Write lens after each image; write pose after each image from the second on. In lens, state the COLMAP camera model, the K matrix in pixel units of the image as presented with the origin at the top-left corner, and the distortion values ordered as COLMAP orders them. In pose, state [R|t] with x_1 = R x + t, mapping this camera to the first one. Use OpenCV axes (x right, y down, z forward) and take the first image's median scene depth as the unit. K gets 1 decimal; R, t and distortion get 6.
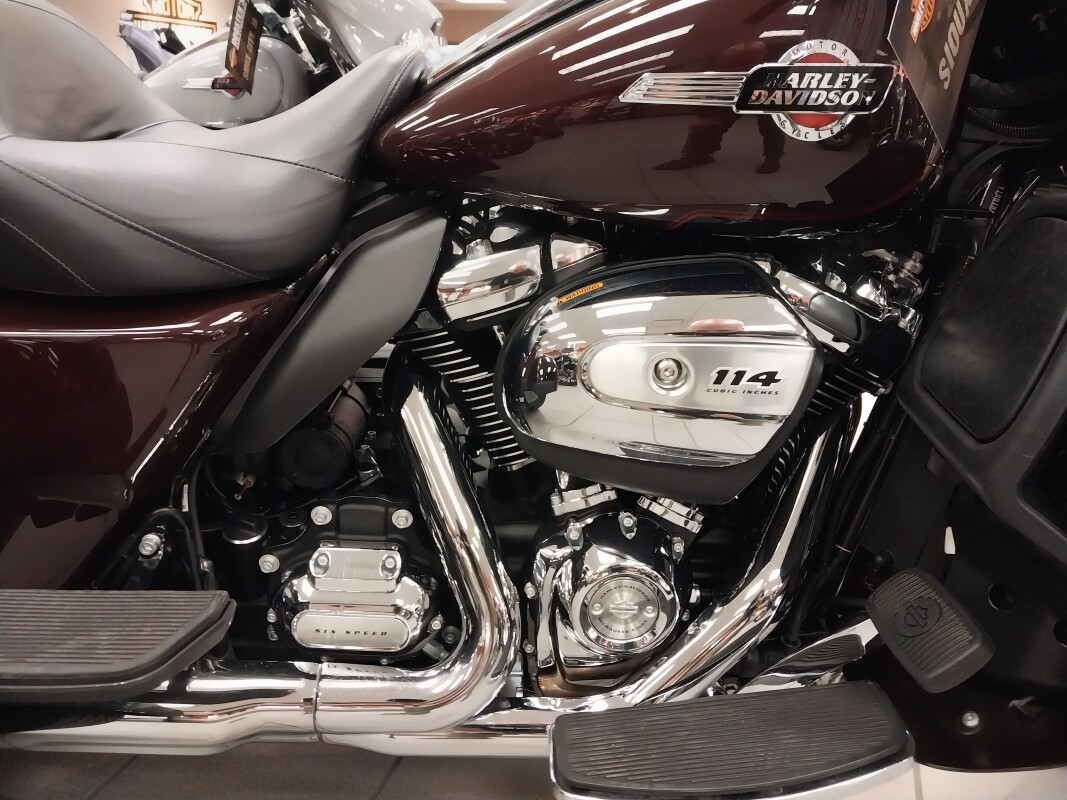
lens RADIAL K [[839.2, 0, 535.6], [0, 839.2, 393.7], [0, 0, 1]] dist [0.005462, -0.012097]
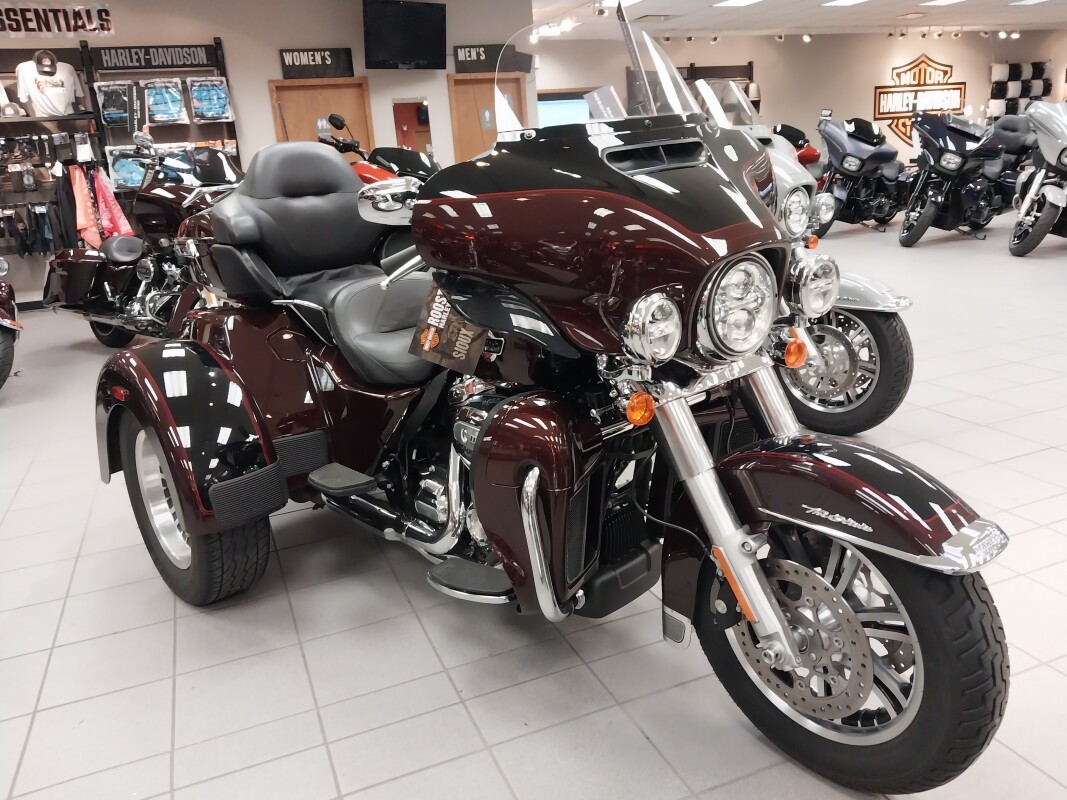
lens RADIAL K [[836.5, 0, 533.5], [0, 836.5, 400.0], [0, 0, 1]] dist [0.024378, -0.039993]
pose [[0.644956, 0.133822, -0.752412, 1.968534], [-0.160953, 0.986251, 0.037445, -0.220710], [0.747078, 0.096953, 0.657628, -0.632333]]
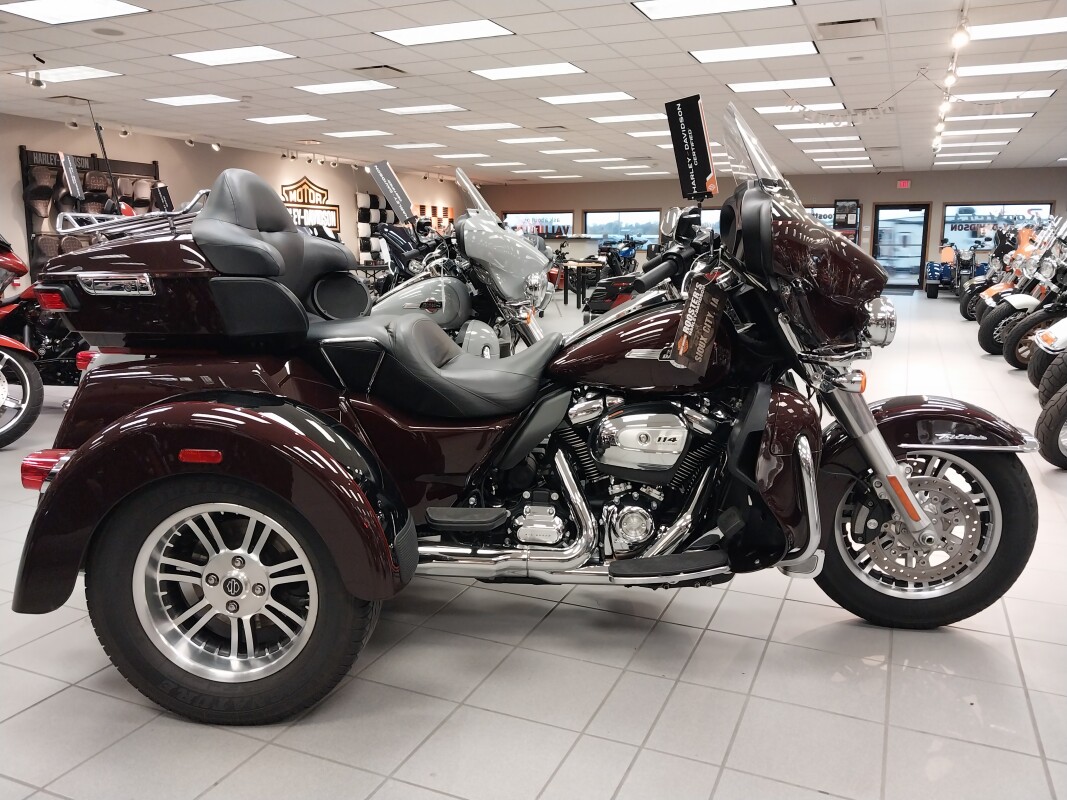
lens RADIAL K [[839.2, 0, 535.6], [0, 839.2, 393.7], [0, 0, 1]] dist [0.005462, -0.012097]
pose [[0.995574, -0.016134, -0.092585, 0.041764], [0.000840, 0.986642, -0.162899, 0.273909], [0.093976, 0.162100, 0.982289, -1.845031]]
